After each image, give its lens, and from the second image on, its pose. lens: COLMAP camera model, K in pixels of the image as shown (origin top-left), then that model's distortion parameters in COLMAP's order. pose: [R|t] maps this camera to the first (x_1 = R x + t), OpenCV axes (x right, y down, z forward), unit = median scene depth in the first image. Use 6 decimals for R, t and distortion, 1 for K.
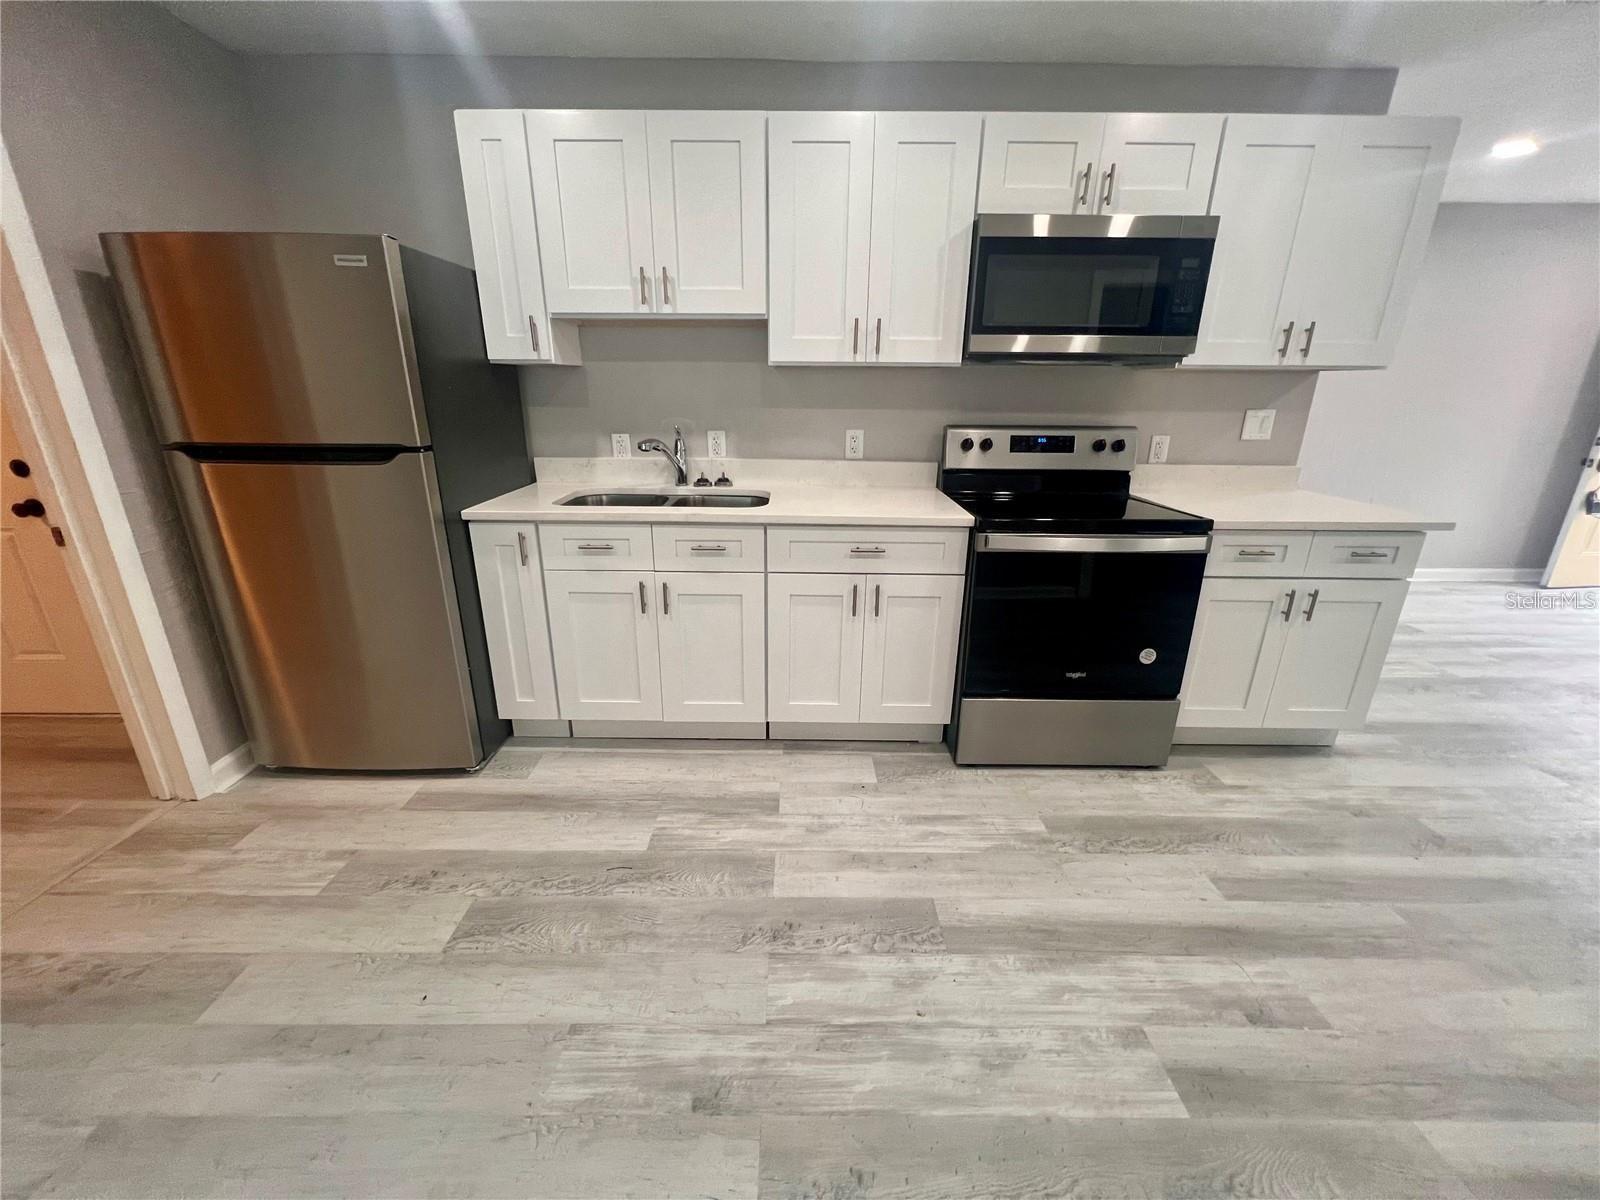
lens RADIAL K [[636.1, 0, 796.2], [0, 636.1, 597.9], [0, 0, 1]] dist [-0.000509, -0.000019]
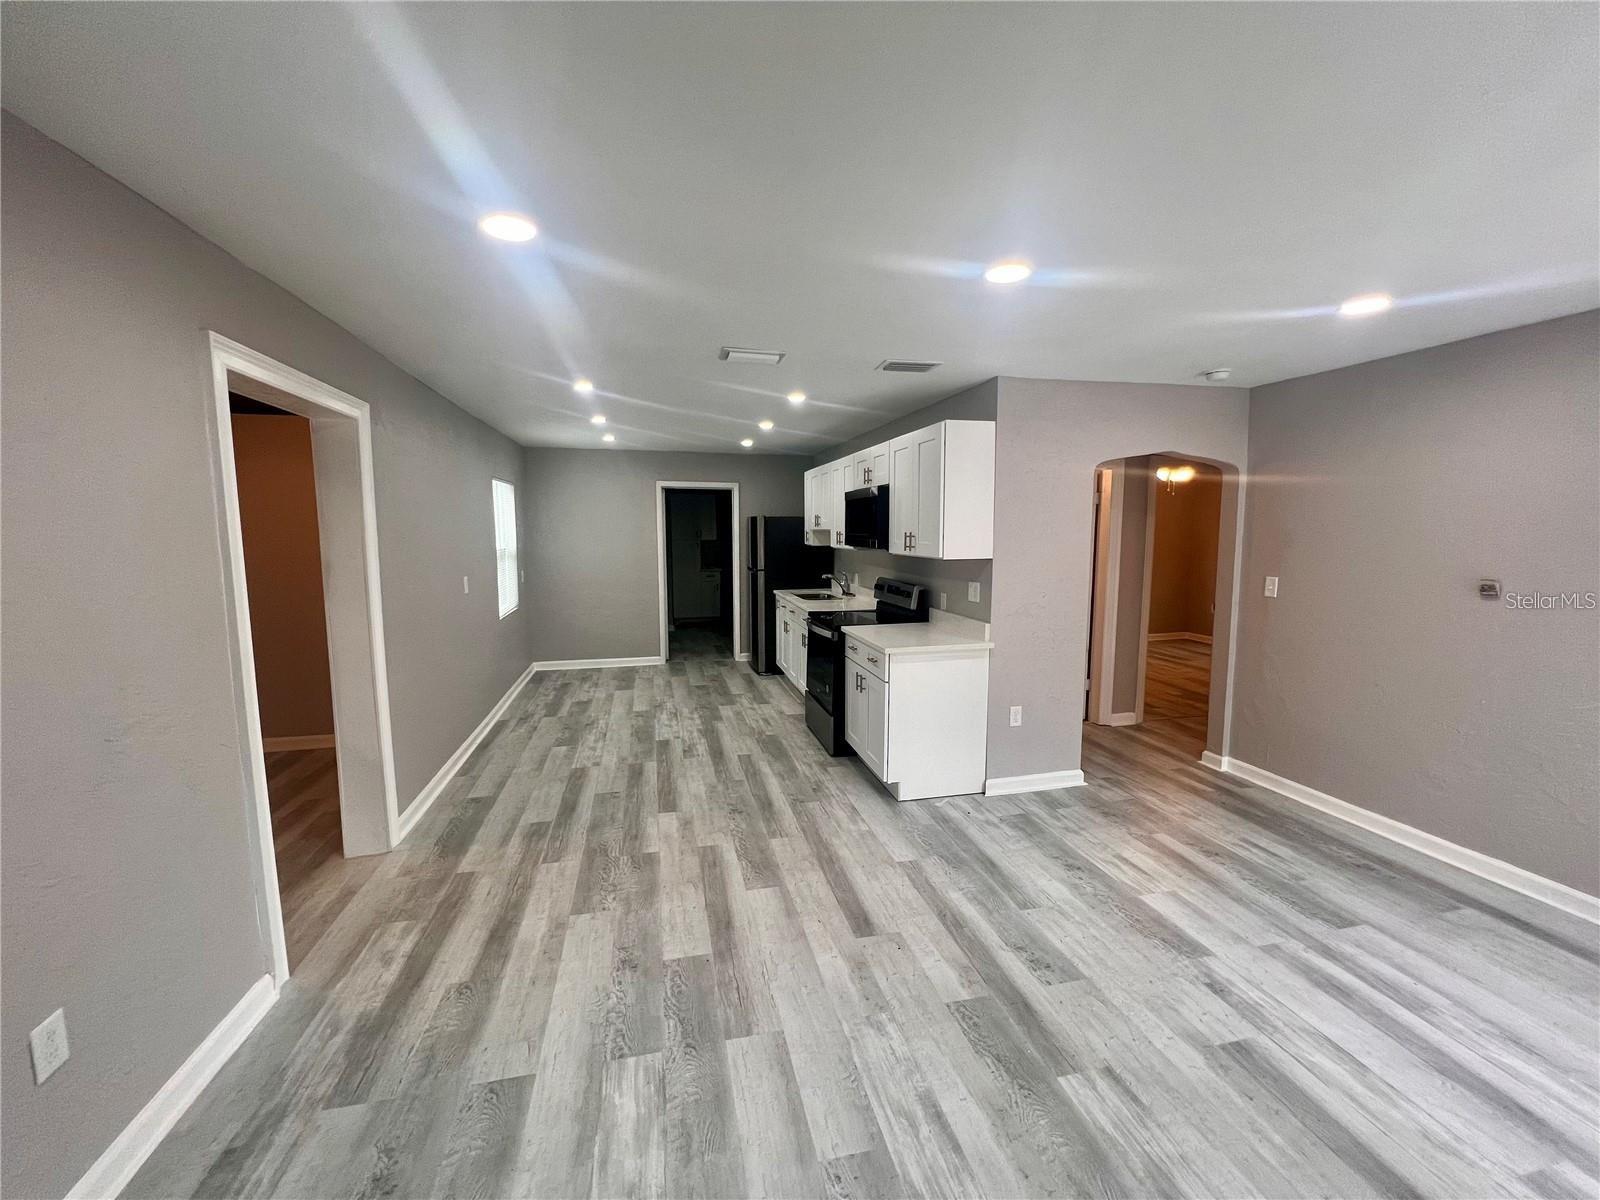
lens RADIAL K [[636.1, 0, 796.2], [0, 636.1, 597.9], [0, 0, 1]] dist [-0.000509, -0.000019]
pose [[0.223558, 0.097294, -0.969823, 2.498495], [-0.305232, 0.951946, 0.025140, -0.207730], [0.925665, 0.290401, 0.242512, 0.330759]]
